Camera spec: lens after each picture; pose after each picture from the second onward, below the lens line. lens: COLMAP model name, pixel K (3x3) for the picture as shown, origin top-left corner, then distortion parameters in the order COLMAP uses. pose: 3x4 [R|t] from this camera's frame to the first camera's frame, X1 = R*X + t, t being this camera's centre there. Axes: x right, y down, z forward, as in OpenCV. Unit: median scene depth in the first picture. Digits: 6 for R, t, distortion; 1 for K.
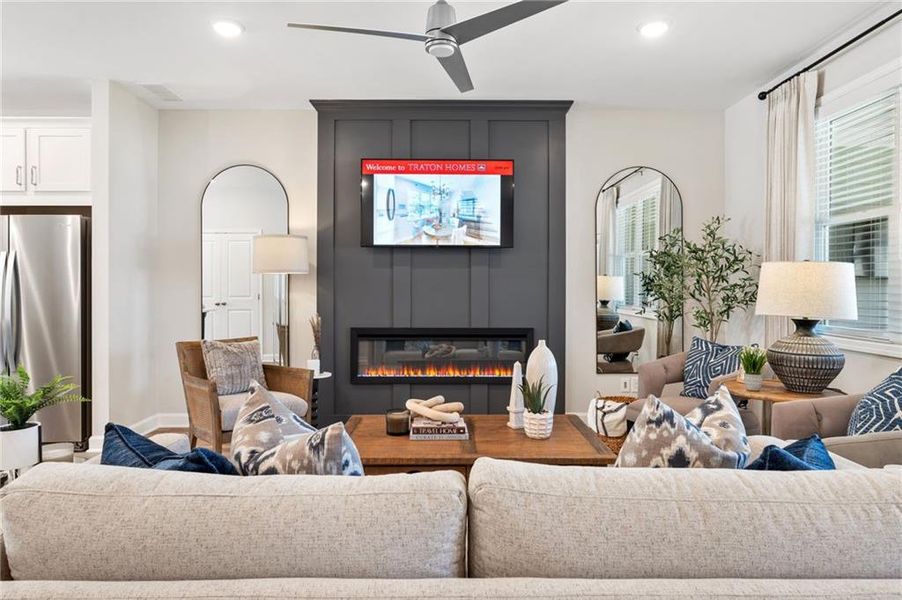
lens RADIAL K [[534.1, 0, 449.3], [0, 534.1, 293.5], [0, 0, 1]] dist [-0.010502, 0.001124]
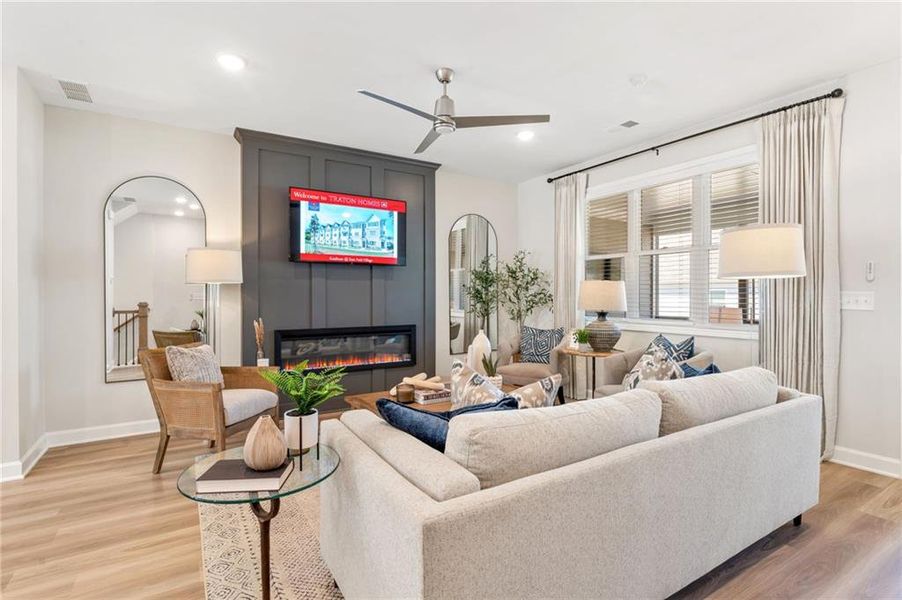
lens RADIAL K [[431.8, 0, 450.8], [0, 431.8, 297.4], [0, 0, 1]] dist [-0.008231, -0.001236]
pose [[0.856038, -0.004839, 0.516890, -0.360184], [0.008662, 0.999950, -0.004984, 0.000669], [-0.516840, 0.008743, 0.856037, 0.000186]]
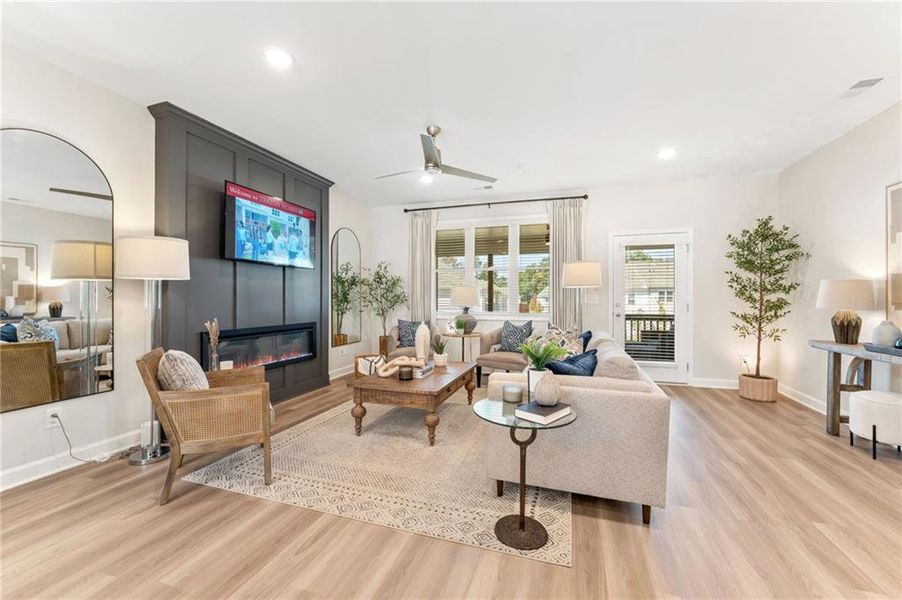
lens RADIAL K [[360.7, 0, 447.3], [0, 360.7, 300.2], [0, 0, 1]] dist [-0.004459, -0.000331]
pose [[0.333243, -0.005412, 0.942826, -0.738553], [0.008699, 0.999959, 0.002665, 0.002480], [-0.942801, 0.007314, 0.333276, 0.313607]]
